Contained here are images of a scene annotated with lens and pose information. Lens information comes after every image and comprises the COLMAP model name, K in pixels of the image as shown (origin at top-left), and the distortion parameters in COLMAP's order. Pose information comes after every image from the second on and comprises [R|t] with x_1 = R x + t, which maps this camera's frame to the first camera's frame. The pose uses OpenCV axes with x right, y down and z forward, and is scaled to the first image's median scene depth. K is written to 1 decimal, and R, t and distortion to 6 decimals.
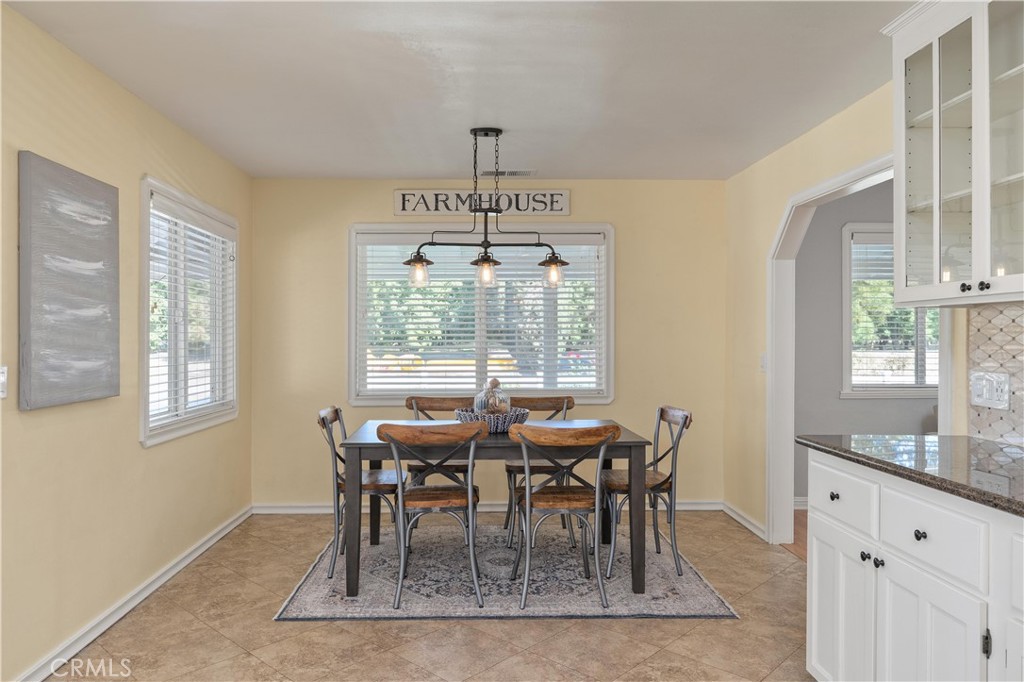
lens RADIAL K [[637.4, 0, 512.0], [0, 637.4, 341.0], [0, 0, 1]] dist [-0.001686, -0.000606]
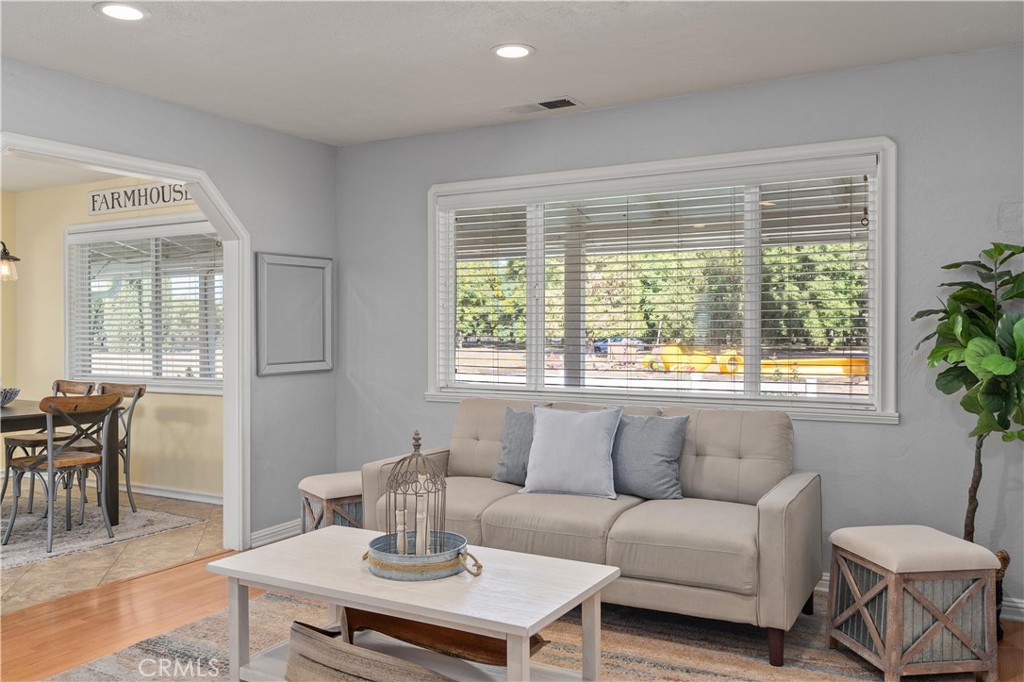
lens RADIAL K [[842.1, 0, 526.5], [0, 842.1, 353.9], [0, 0, 1]] dist [-0.001196, -0.009061]
pose [[0.860384, 0.014510, -0.509439, 1.197602], [-0.005844, 0.999810, 0.018606, 0.008414], [0.509612, -0.013031, 0.860305, 0.138510]]
